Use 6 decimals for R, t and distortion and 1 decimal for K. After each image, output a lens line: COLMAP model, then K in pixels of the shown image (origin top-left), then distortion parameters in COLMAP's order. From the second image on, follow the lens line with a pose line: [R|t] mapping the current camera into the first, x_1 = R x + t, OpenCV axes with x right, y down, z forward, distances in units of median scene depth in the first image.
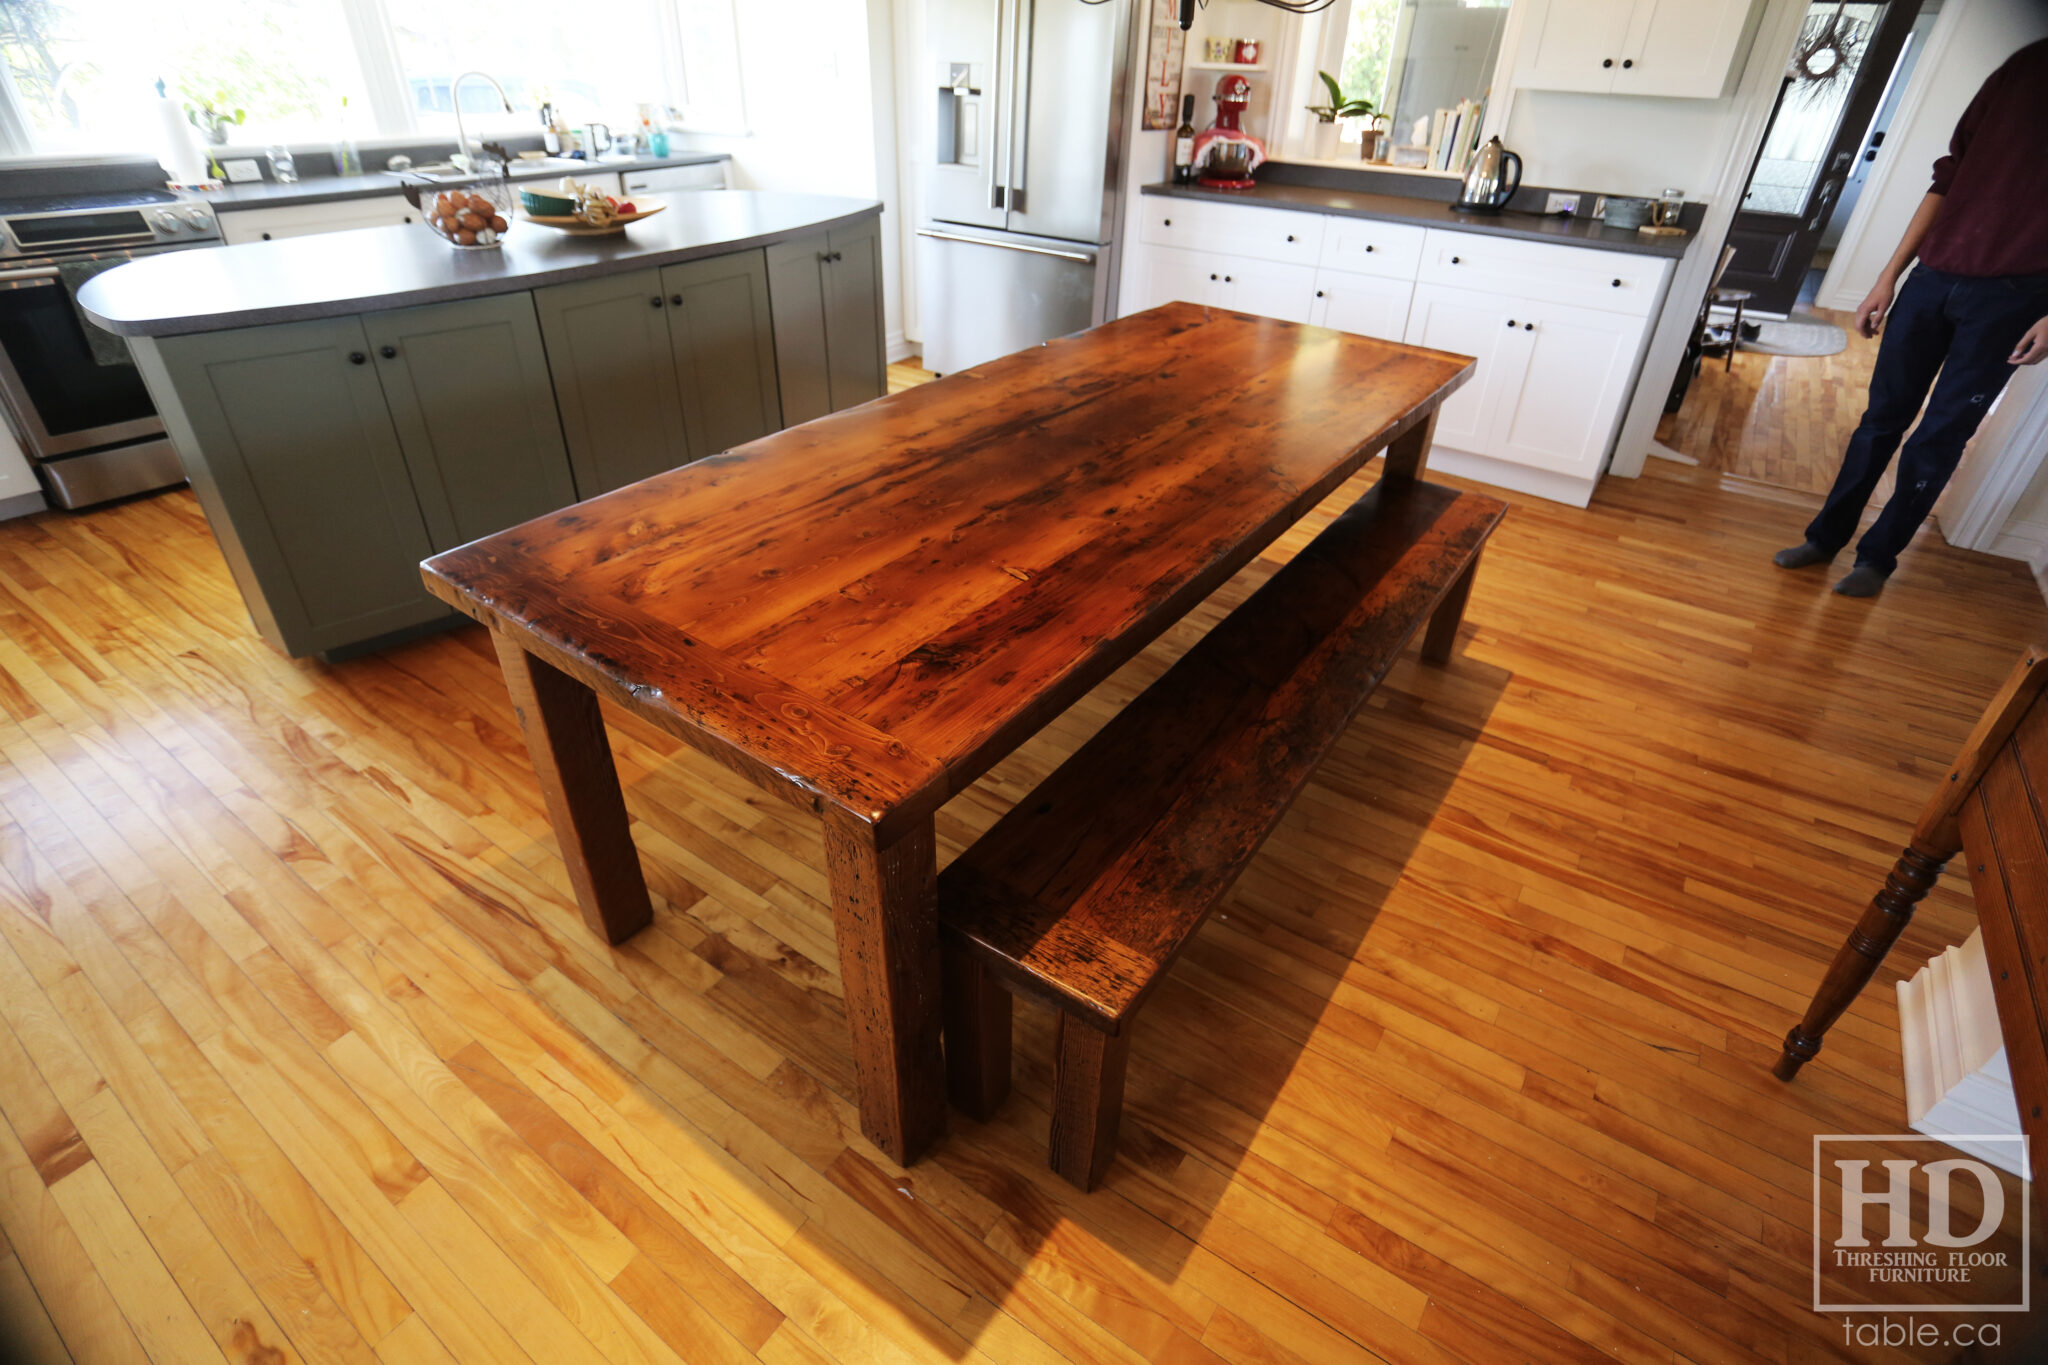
lens RADIAL K [[978.4, 0, 1035.0], [0, 978.4, 688.4], [0, 0, 1]] dist [-0.049188, 0.008943]
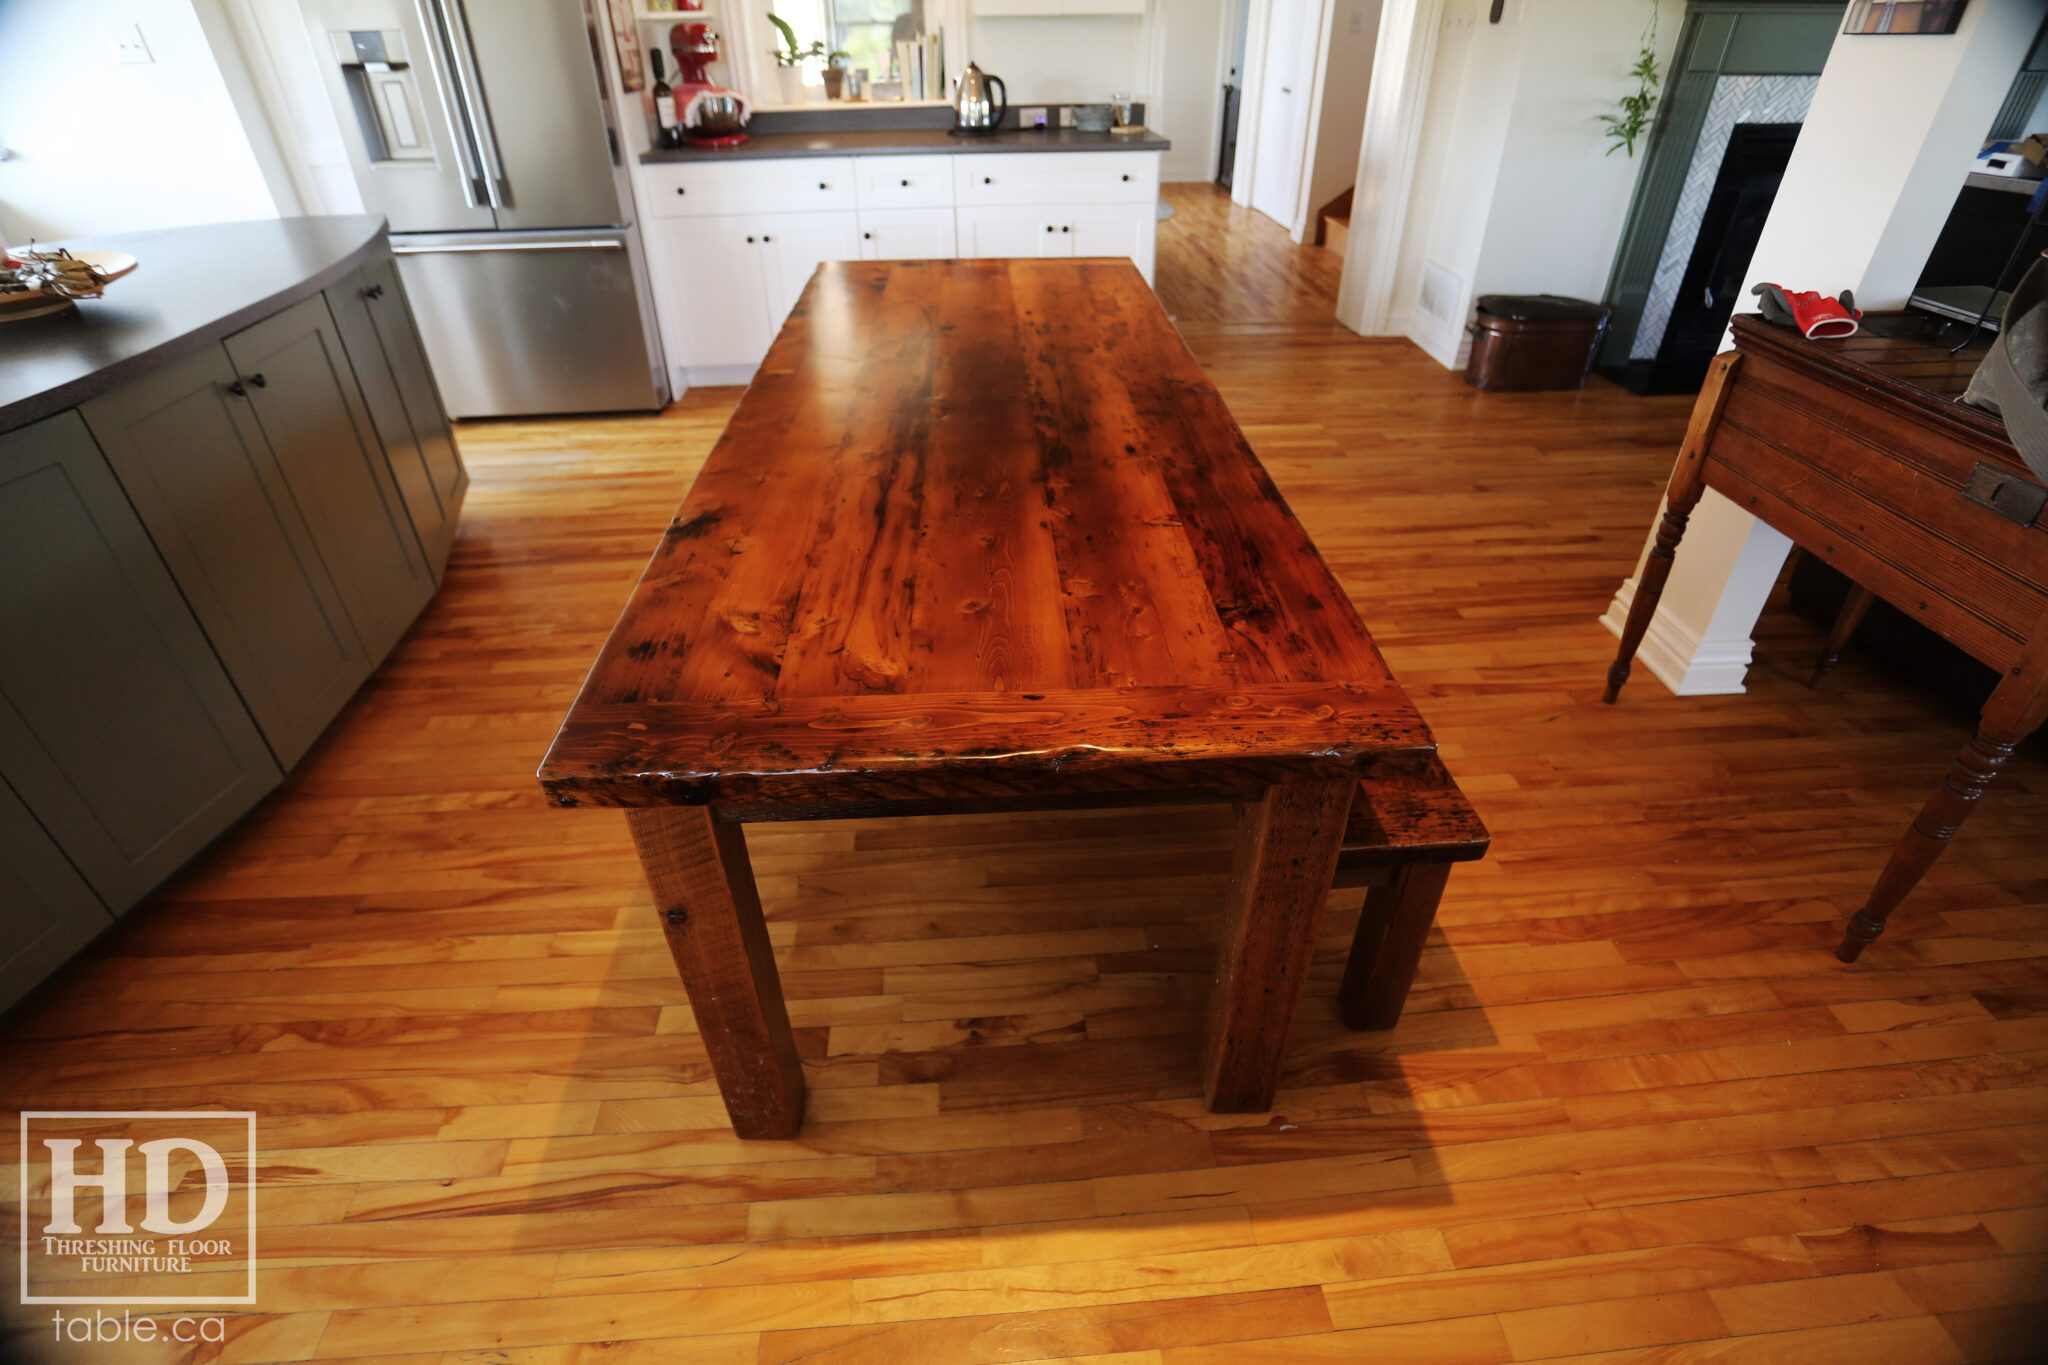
lens RADIAL K [[978.4, 0, 1025.9], [0, 978.4, 688.2], [0, 0, 1]] dist [-0.049188, 0.008943]
pose [[0.780398, -0.388665, 0.489815, -0.439504], [0.368690, 0.918708, 0.141574, -0.100509], [-0.505022, 0.070106, 0.860255, 0.147188]]
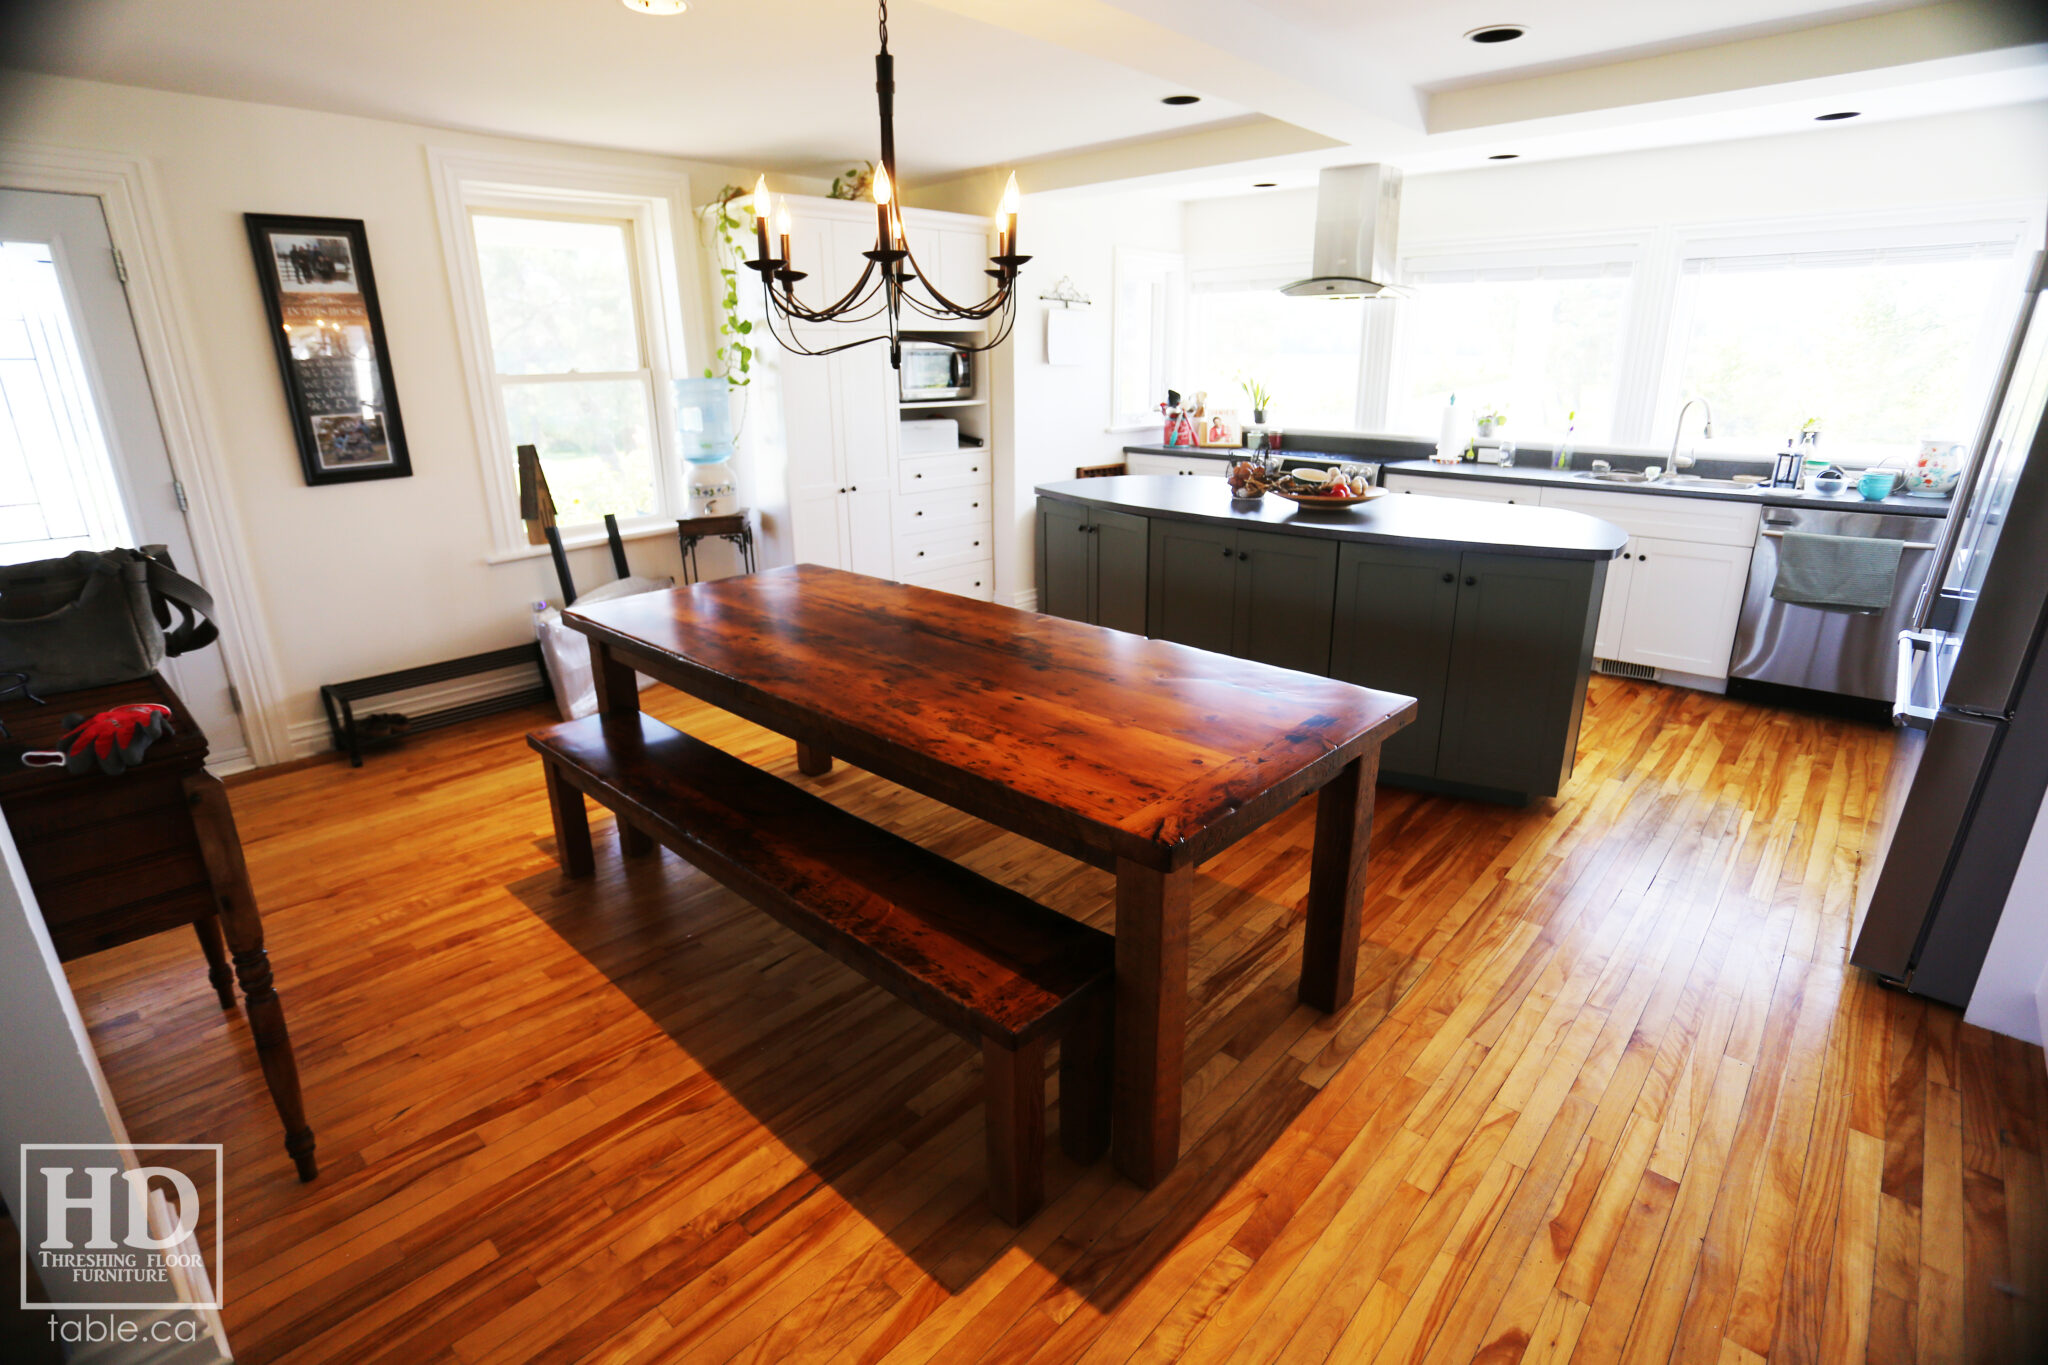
lens RADIAL K [[978.4, 0, 1033.2], [0, 978.4, 687.5], [0, 0, 1]] dist [-0.049188, 0.008943]
pose [[-0.132398, 0.290165, -0.947774, 1.166847], [-0.542420, 0.779101, 0.314298, -0.648972], [0.829609, 0.555703, 0.054240, 0.986165]]
